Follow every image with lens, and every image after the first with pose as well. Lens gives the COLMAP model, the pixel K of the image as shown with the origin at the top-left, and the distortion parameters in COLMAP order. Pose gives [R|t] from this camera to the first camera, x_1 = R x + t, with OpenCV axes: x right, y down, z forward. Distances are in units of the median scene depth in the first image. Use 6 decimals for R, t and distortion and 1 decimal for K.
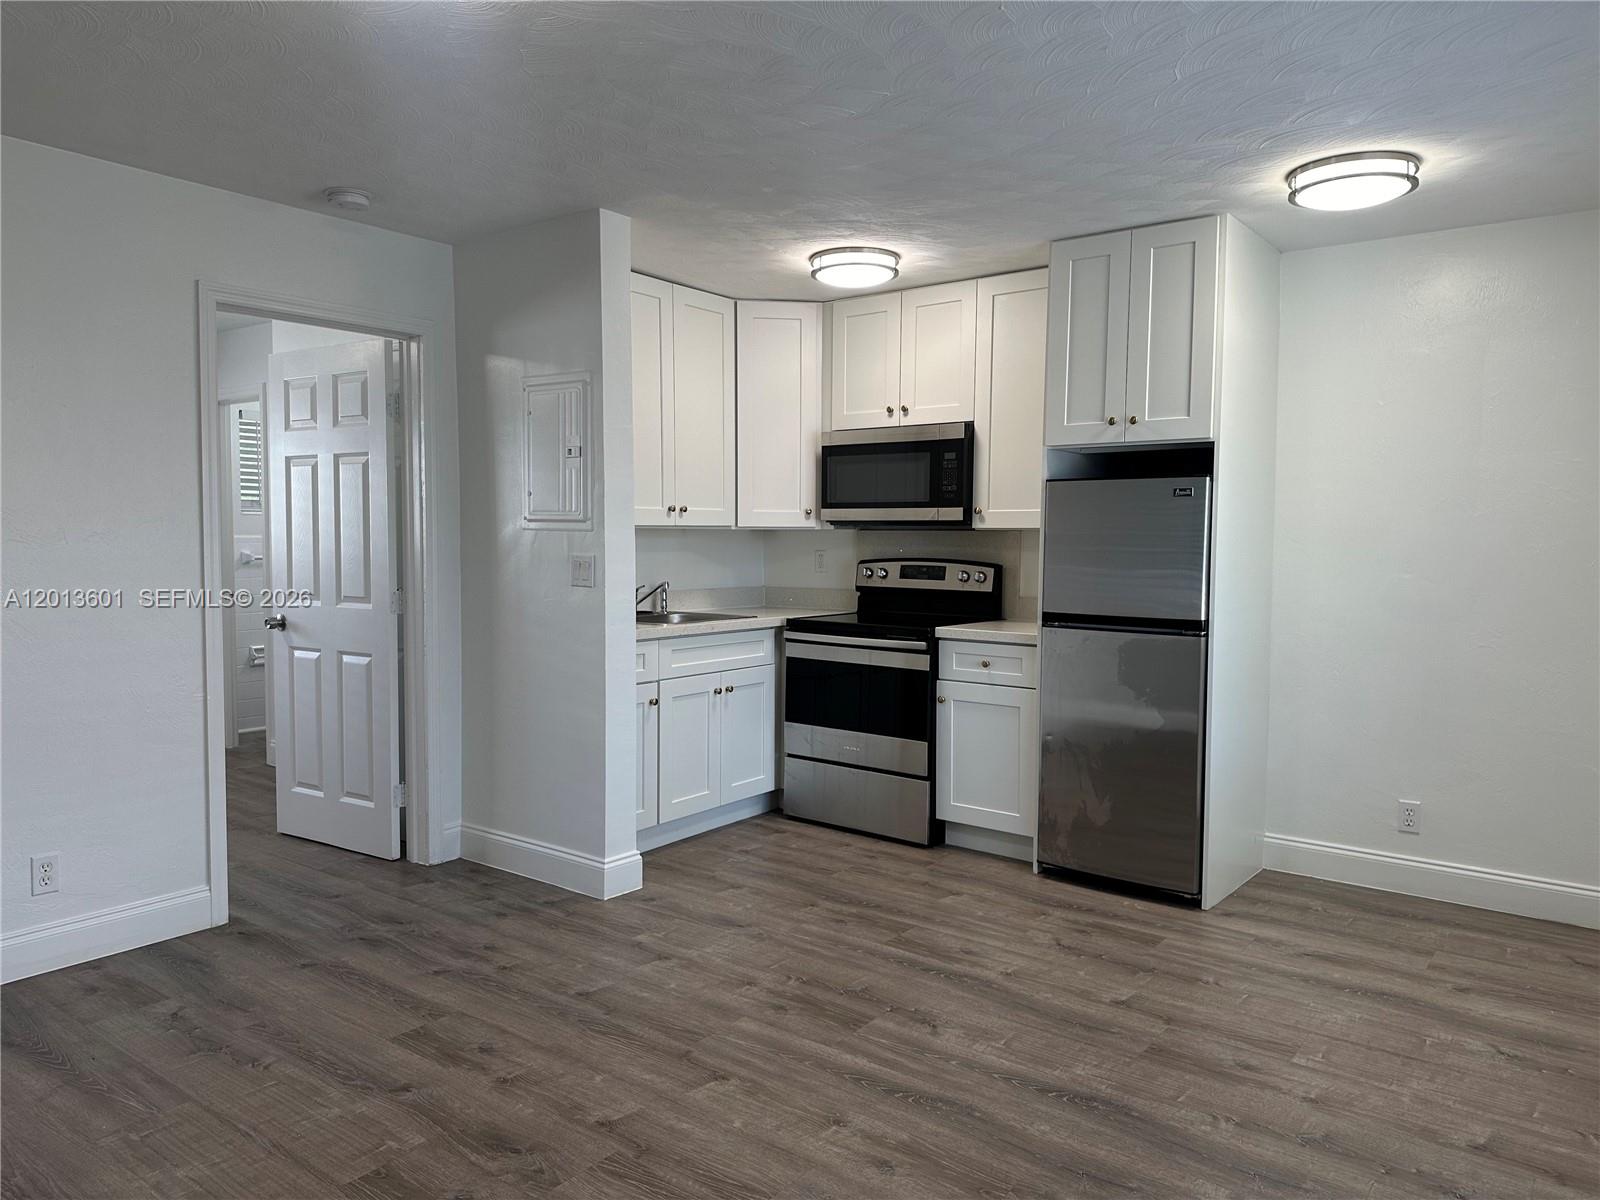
lens RADIAL K [[1120.6, 0, 799.4], [0, 1120.6, 597.6], [0, 0, 1]] dist [0.064795, -0.085631]
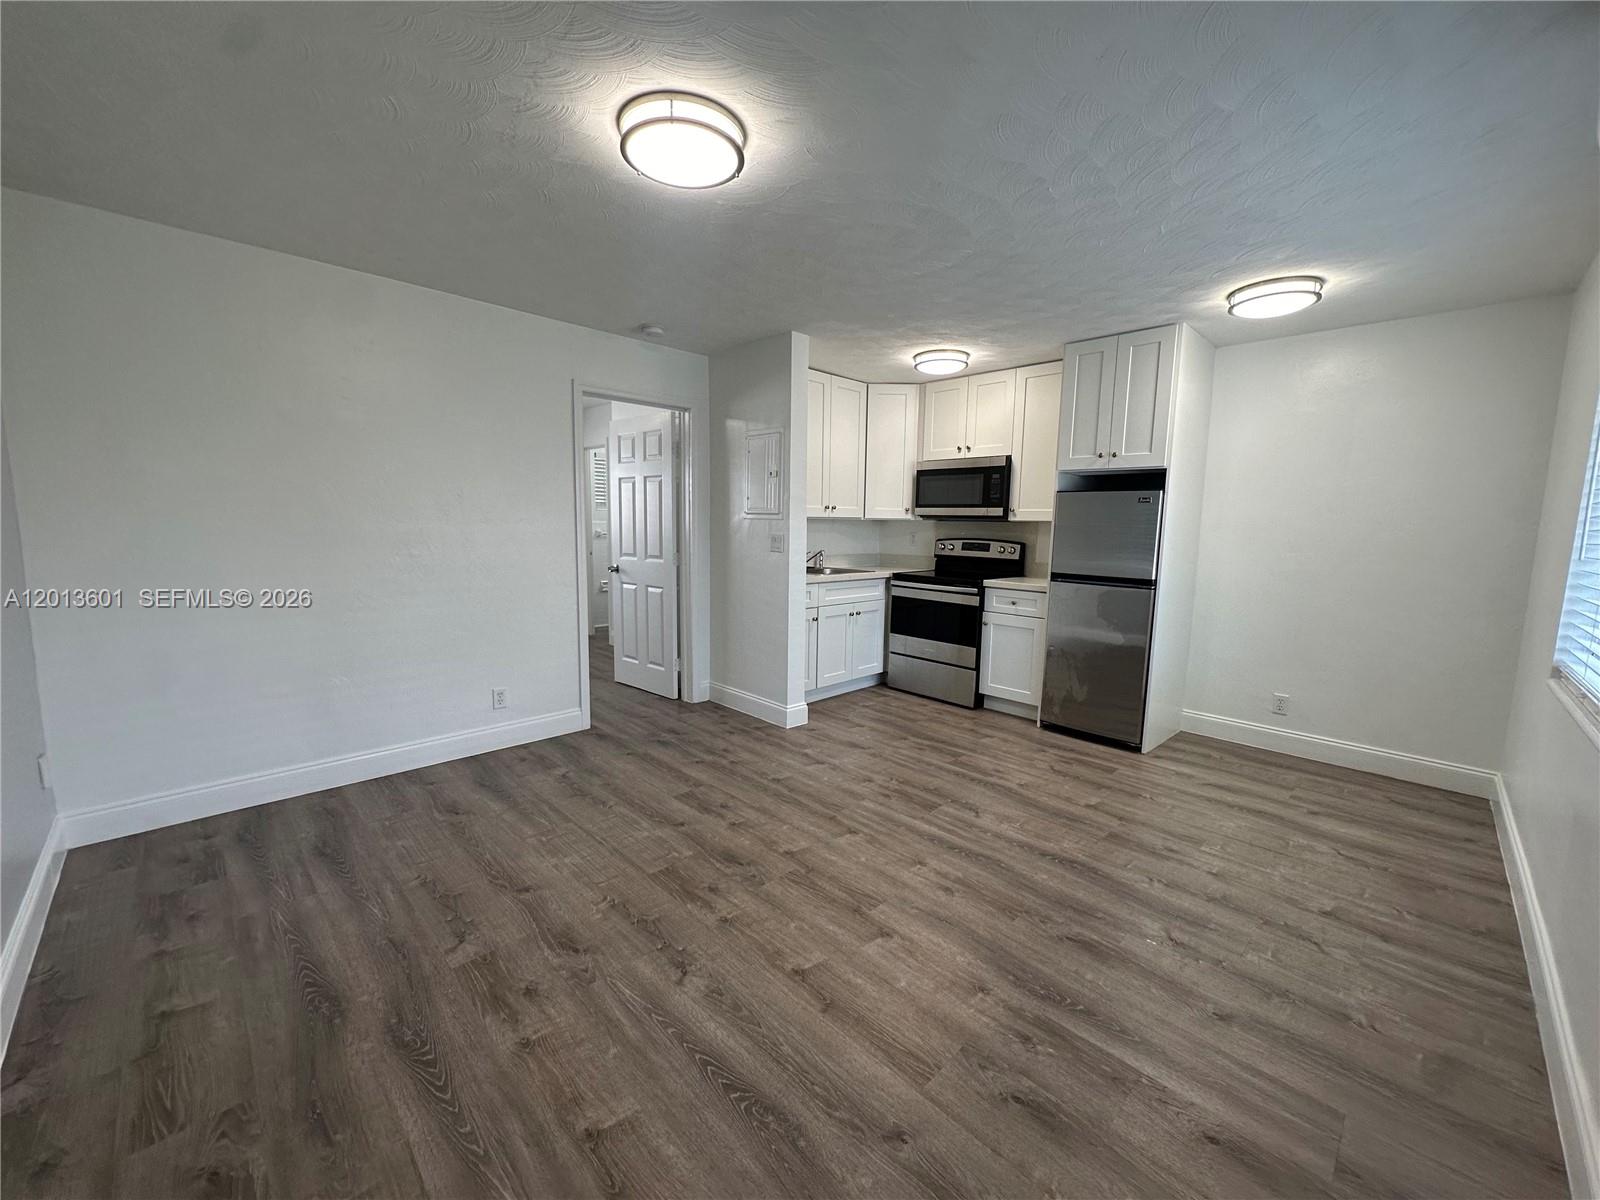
lens RADIAL K [[635.6, 0, 803.0], [0, 635.6, 603.5], [0, 0, 1]] dist [-0.005224, 0.001204]
pose [[0.989573, 0.028674, -0.141147, -0.012109], [-0.018816, 0.997321, 0.070688, -0.000476], [0.142796, -0.067296, 0.987462, 0.023807]]
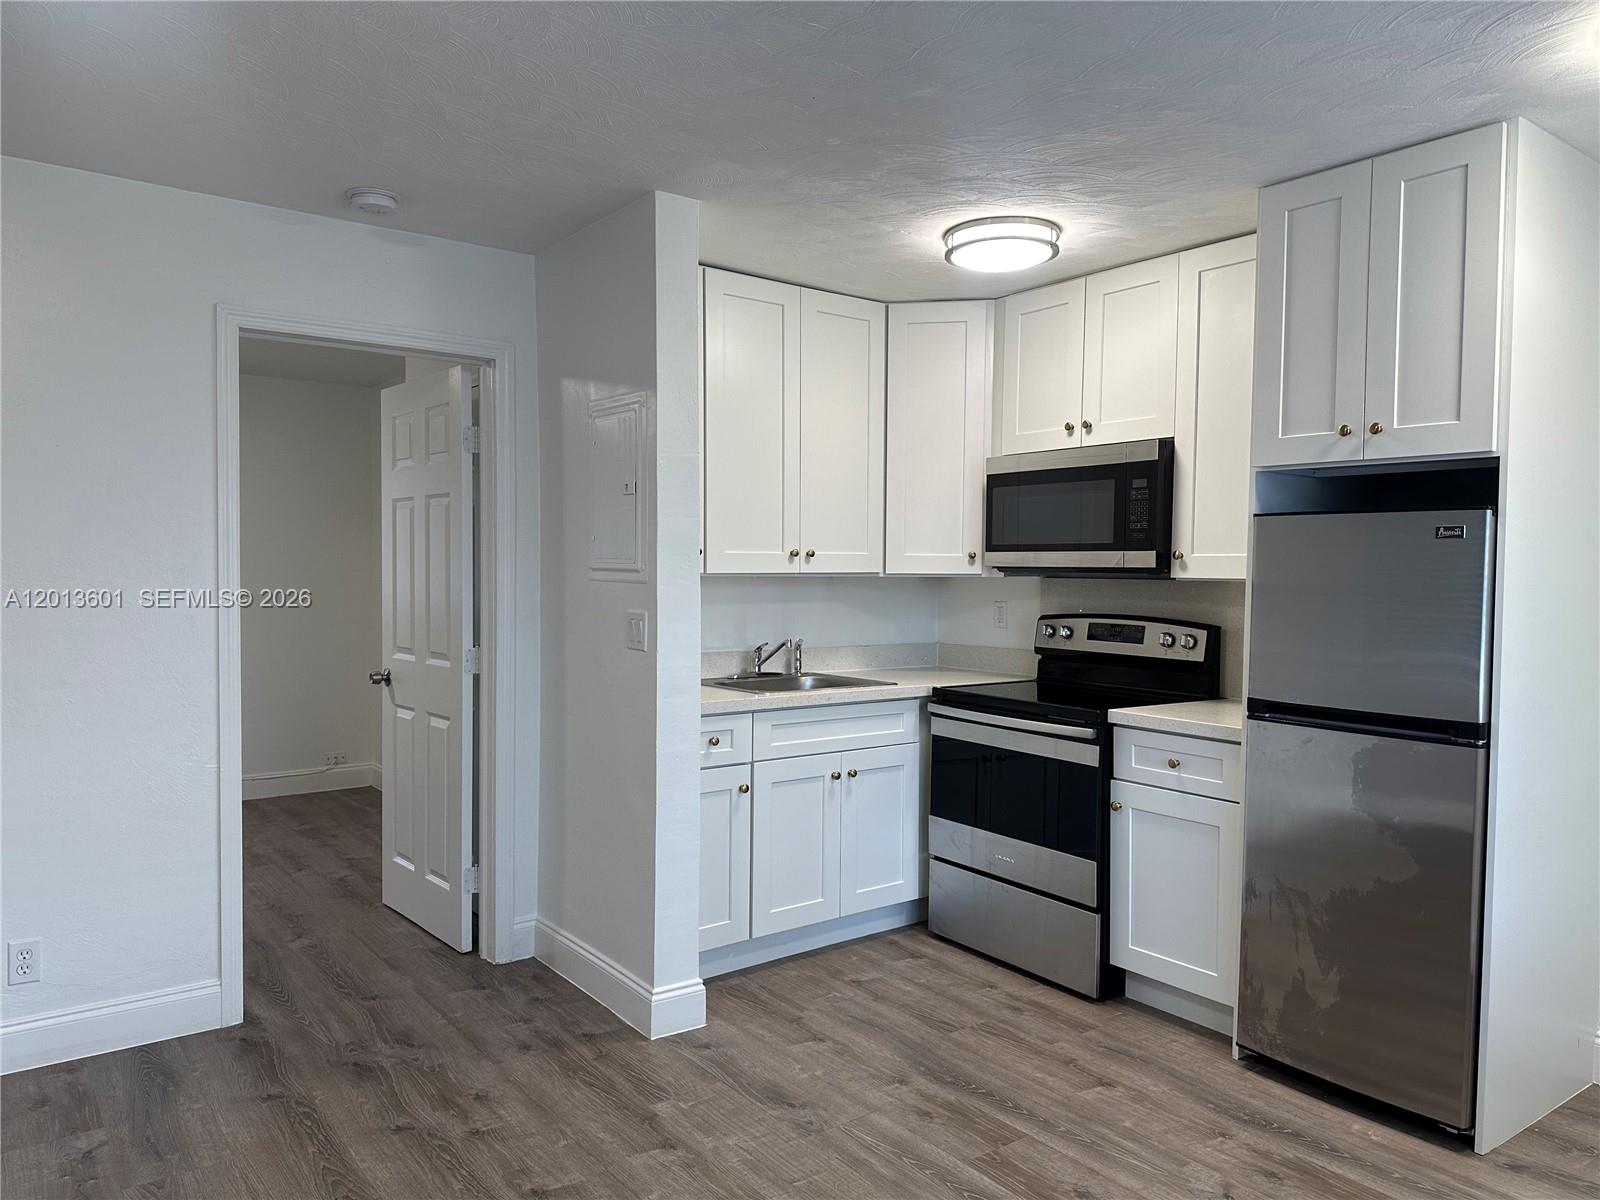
lens RADIAL K [[1120.6, 0, 812.4], [0, 1120.6, 611.8], [0, 0, 1]] dist [0.064795, -0.085631]
pose [[0.964431, 0.012542, -0.264036, 0.152536], [-0.017781, 0.999689, -0.017461, -0.027067], [0.263735, 0.021535, 0.964355, 0.247862]]
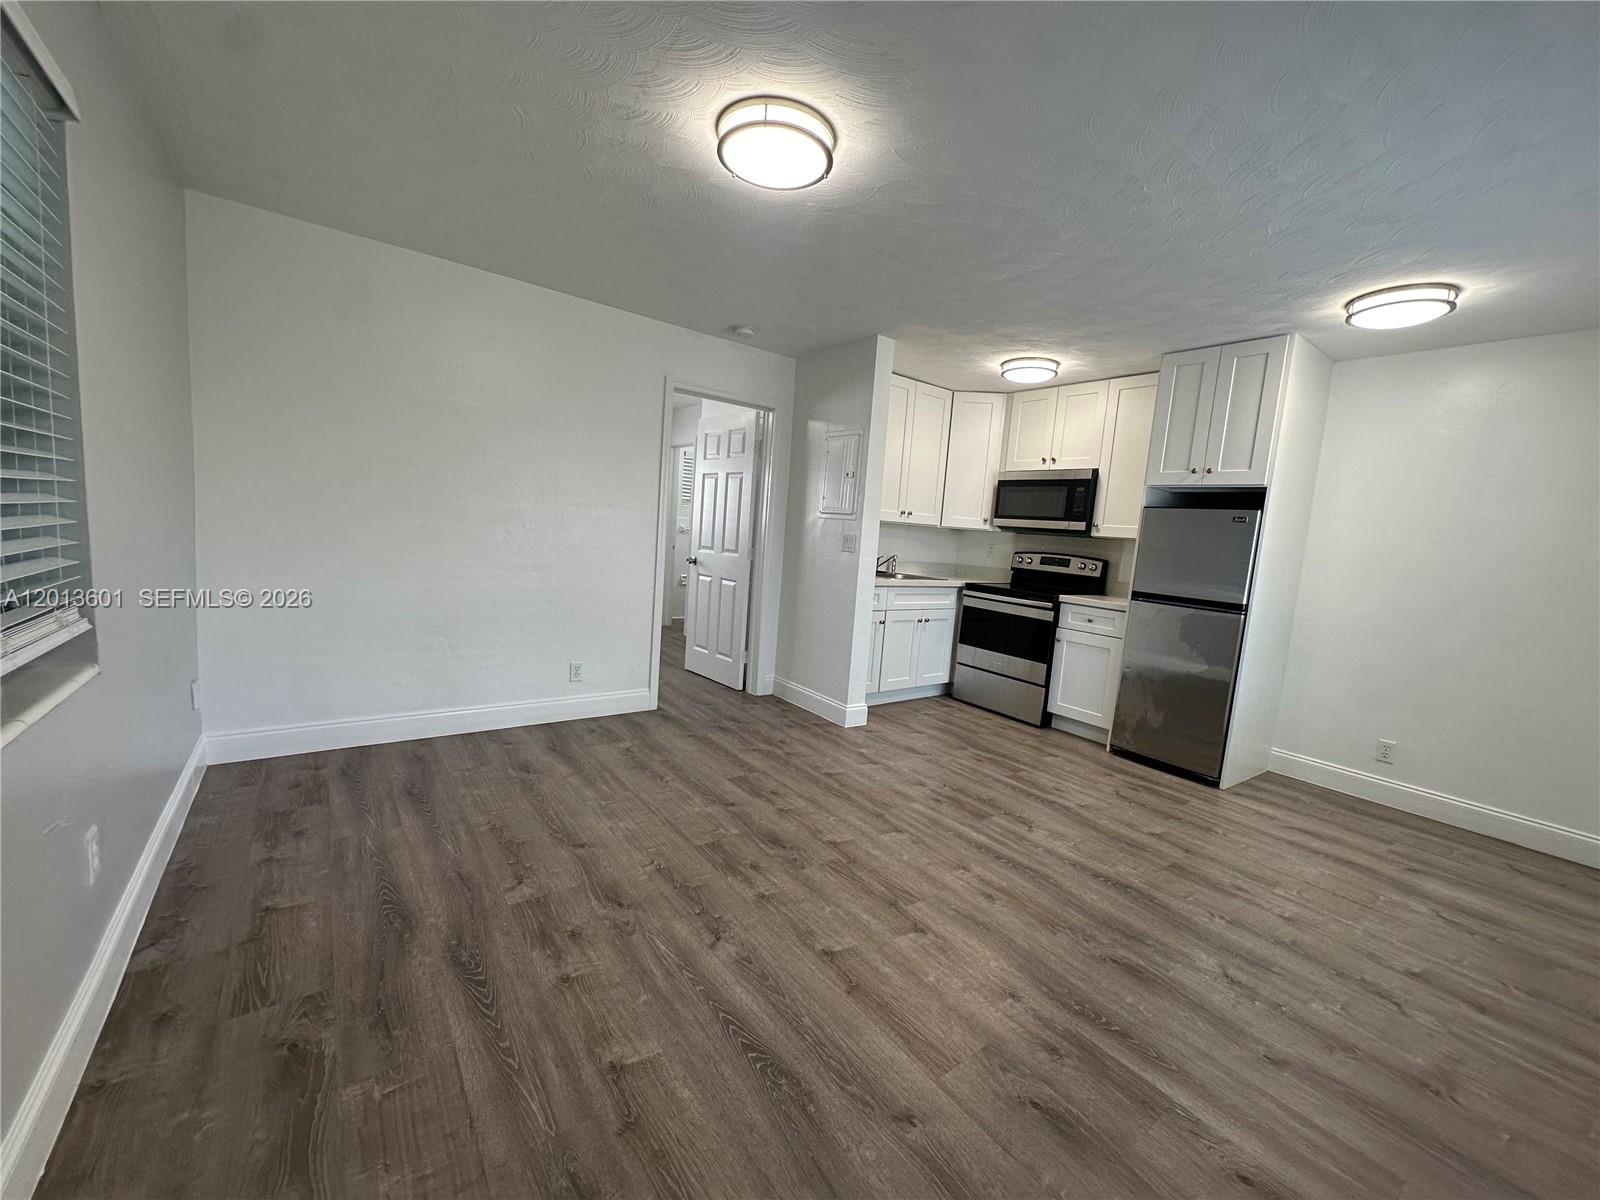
lens RADIAL K [[635.6, 0, 802.8], [0, 635.6, 603.4], [0, 0, 1]] dist [-0.005224, 0.001204]
pose [[0.960385, 0.096264, -0.261522, 0.007498], [-0.083456, 0.994723, 0.059677, 0.017644], [0.265887, -0.035487, 0.963351, 0.014585]]
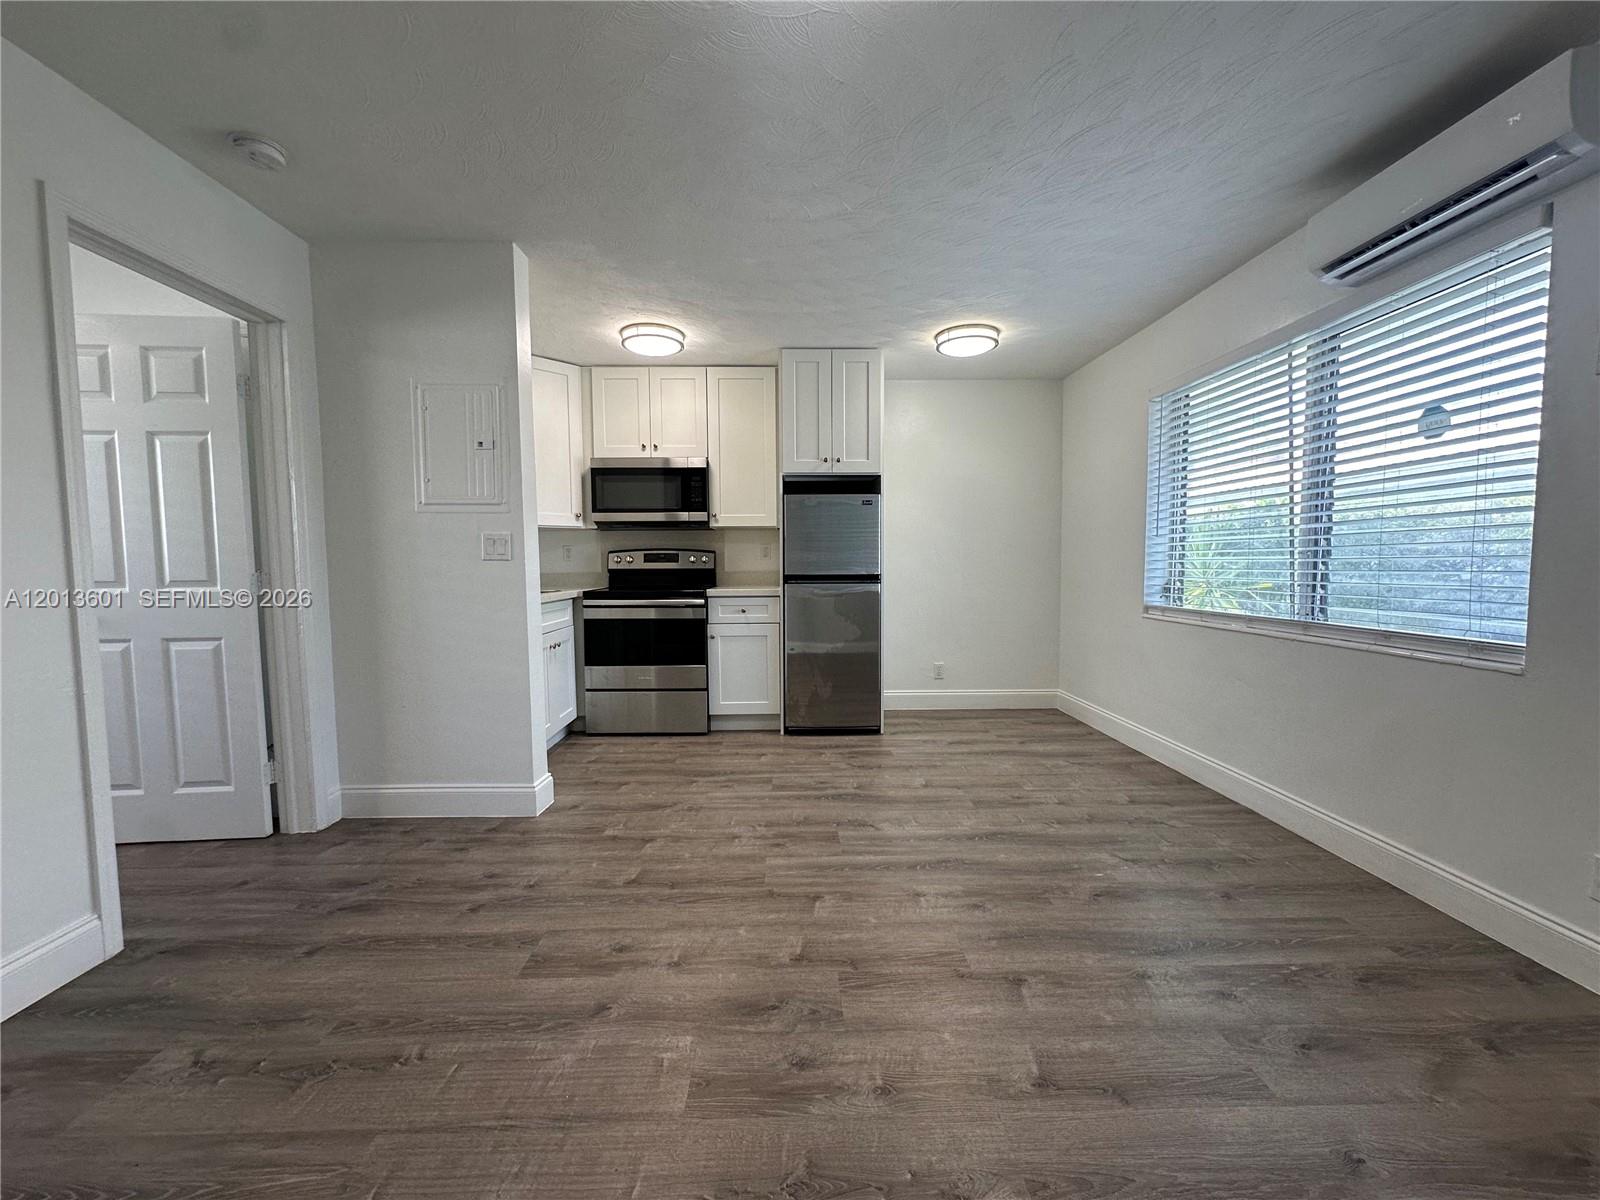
lens RADIAL K [[635.6, 0, 803.5], [0, 635.6, 604.4], [0, 0, 1]] dist [-0.005224, 0.001204]
pose [[0.778437, -0.054882, 0.625319, -0.376802], [0.048328, 0.998454, 0.027470, 0.034855], [-0.625860, 0.008837, 0.779885, 0.286900]]
